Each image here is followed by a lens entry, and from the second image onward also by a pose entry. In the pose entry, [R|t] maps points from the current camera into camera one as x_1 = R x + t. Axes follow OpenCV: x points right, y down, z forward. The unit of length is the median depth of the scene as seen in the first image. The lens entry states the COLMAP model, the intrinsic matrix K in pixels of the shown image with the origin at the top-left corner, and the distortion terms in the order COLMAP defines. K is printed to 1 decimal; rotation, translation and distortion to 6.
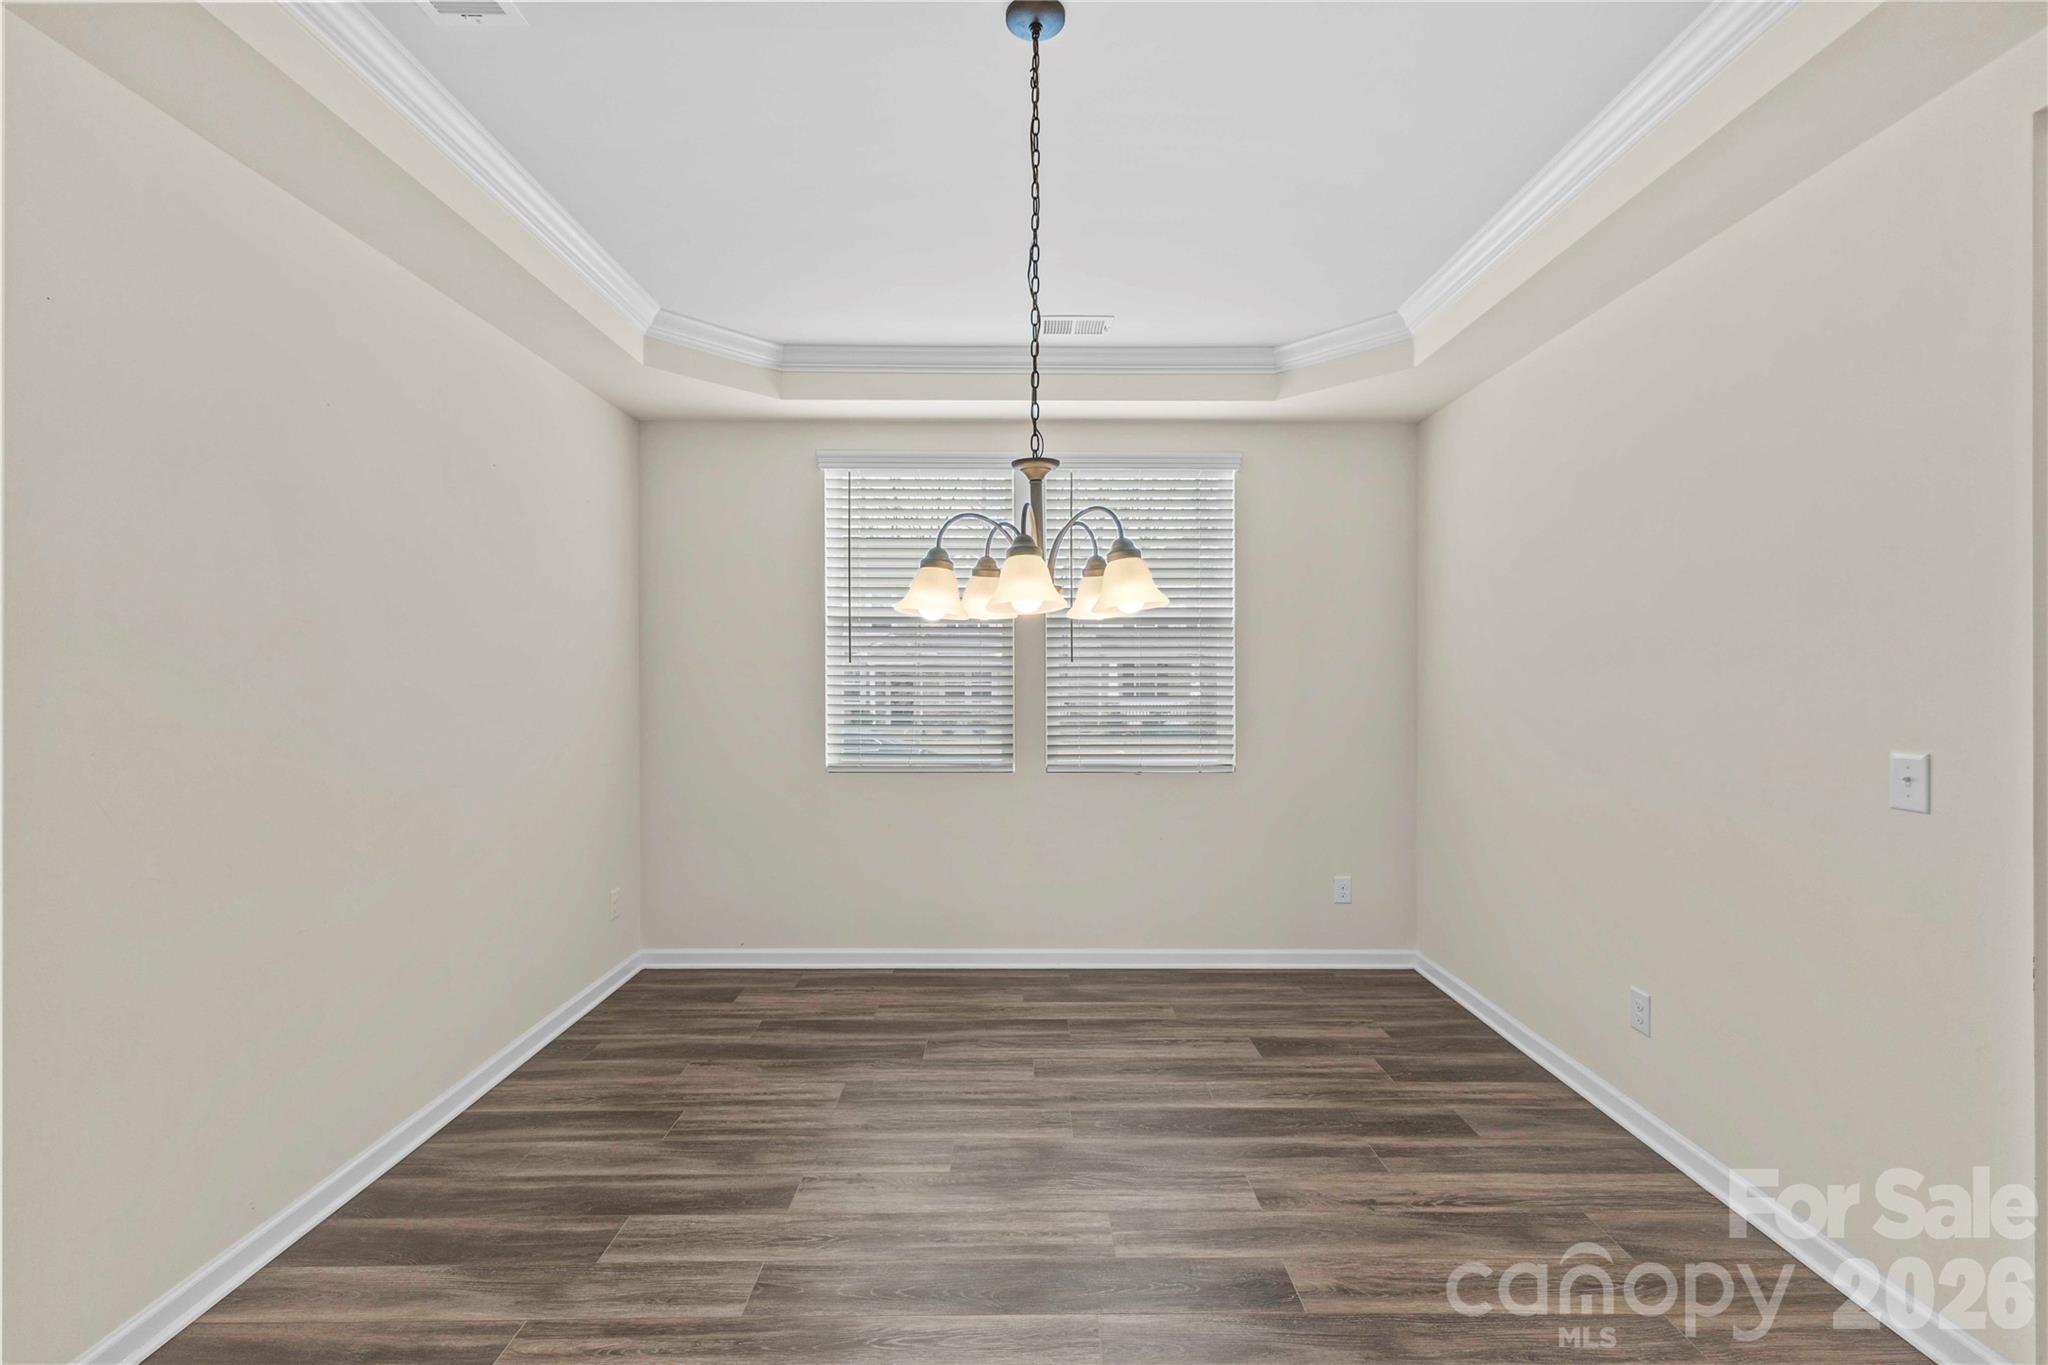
lens RADIAL K [[871.2, 0, 1006.0], [0, 871.2, 666.2], [0, 0, 1]] dist [0.002254, -0.001597]
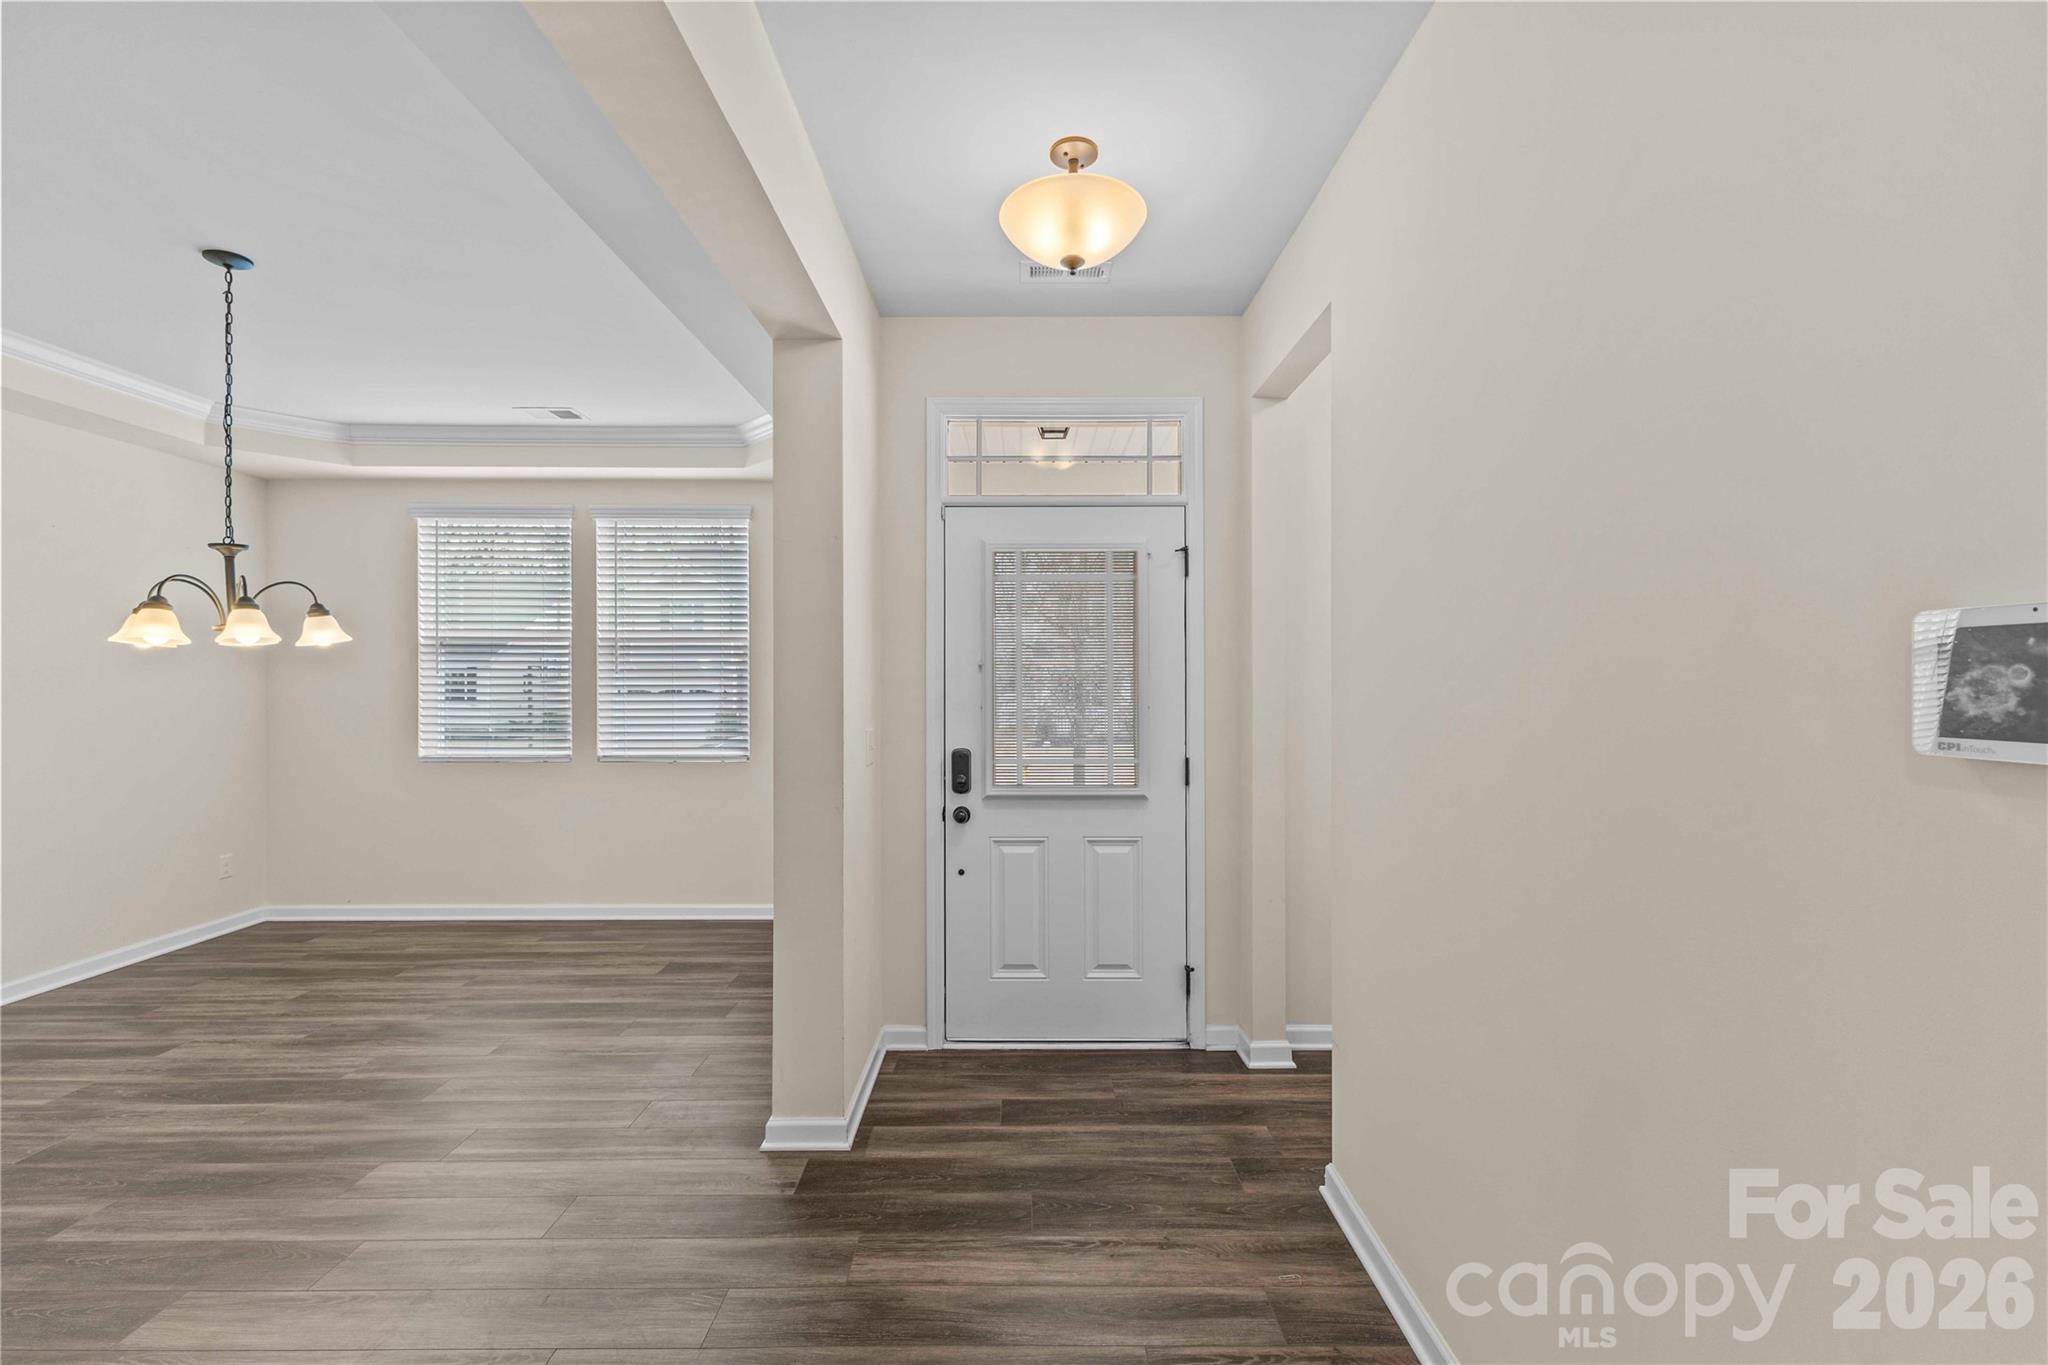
lens RADIAL K [[871.2, 0, 1029.0], [0, 871.2, 674.1], [0, 0, 1]] dist [0.002254, -0.001597]
pose [[0.999943, -0.000453, 0.010713, 0.838277], [0.000449, 1.000000, 0.000372, -0.005311], [-0.010713, -0.000367, 0.999943, -0.322159]]
